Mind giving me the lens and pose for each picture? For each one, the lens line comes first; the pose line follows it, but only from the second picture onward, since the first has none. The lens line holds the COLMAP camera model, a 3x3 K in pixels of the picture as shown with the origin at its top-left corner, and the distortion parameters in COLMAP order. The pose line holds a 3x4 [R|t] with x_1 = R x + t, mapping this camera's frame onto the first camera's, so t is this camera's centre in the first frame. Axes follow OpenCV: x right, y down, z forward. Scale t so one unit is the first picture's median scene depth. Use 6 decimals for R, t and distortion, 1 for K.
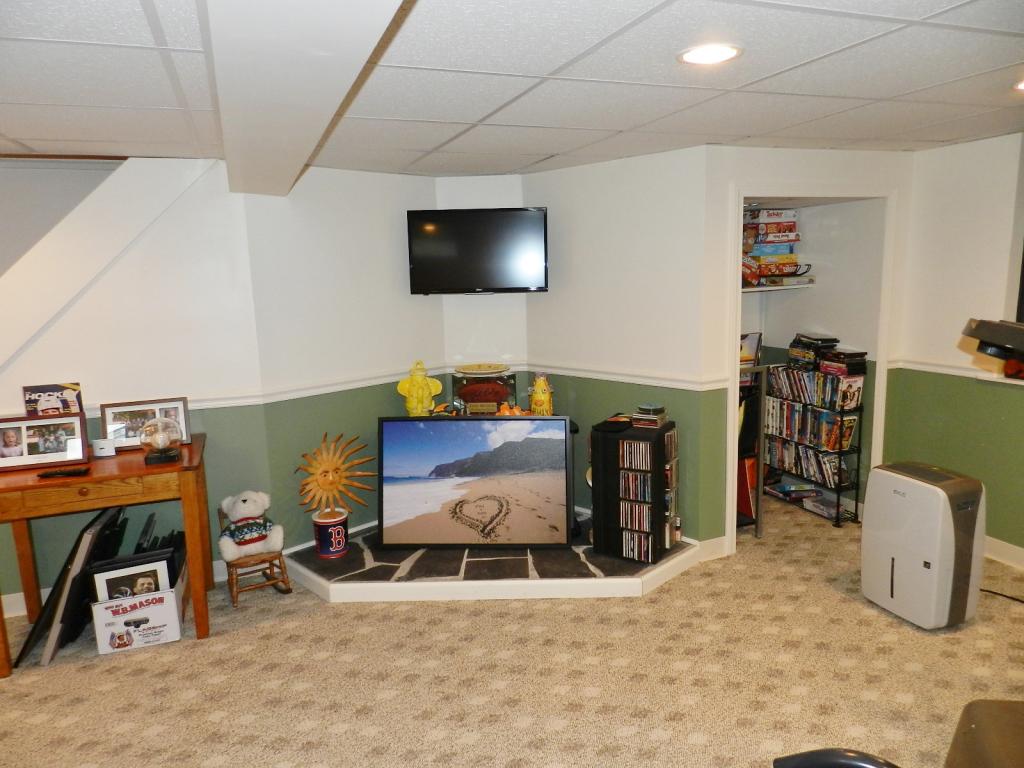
lens RADIAL K [[697.2, 0, 511.2], [0, 697.2, 387.4], [0, 0, 1]] dist [0.017776, -0.002729]
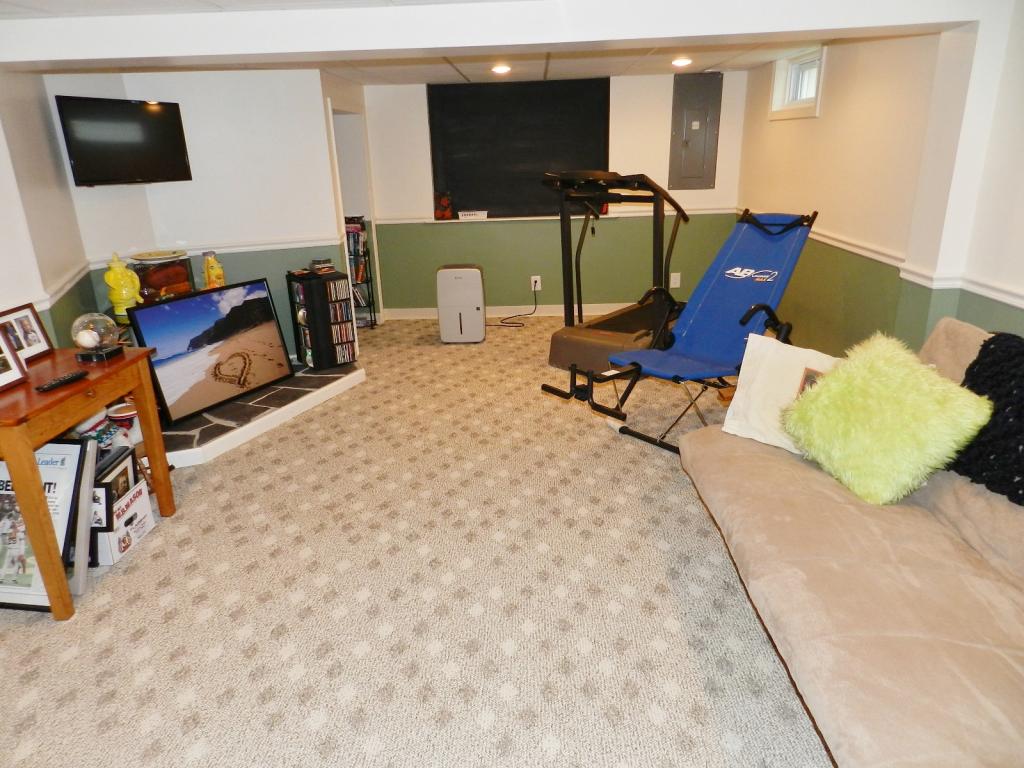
lens RADIAL K [[694.8, 0, 516.0], [0, 694.8, 386.1], [0, 0, 1]] dist [0.011933, -0.006012]
pose [[0.378569, -0.282890, 0.881283, -1.047857], [0.175650, 0.956803, 0.231678, 0.017583], [-0.908753, 0.067091, 0.411905, 0.074998]]
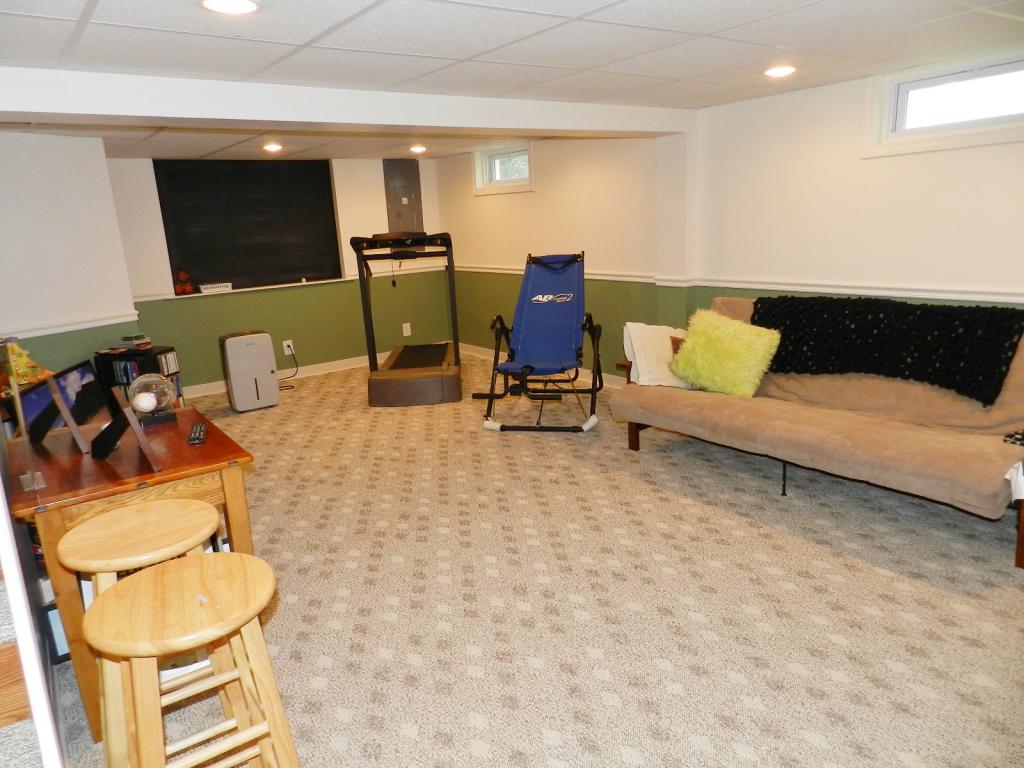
lens RADIAL K [[692.3, 0, 517.5], [0, 692.3, 380.5], [0, 0, 1]] dist [0.010286, 0.000471]
pose [[-0.280296, -0.179116, 0.943054, -1.340704], [0.223455, 0.943272, 0.245573, -0.055190], [-0.933543, 0.279564, -0.224371, 0.690999]]
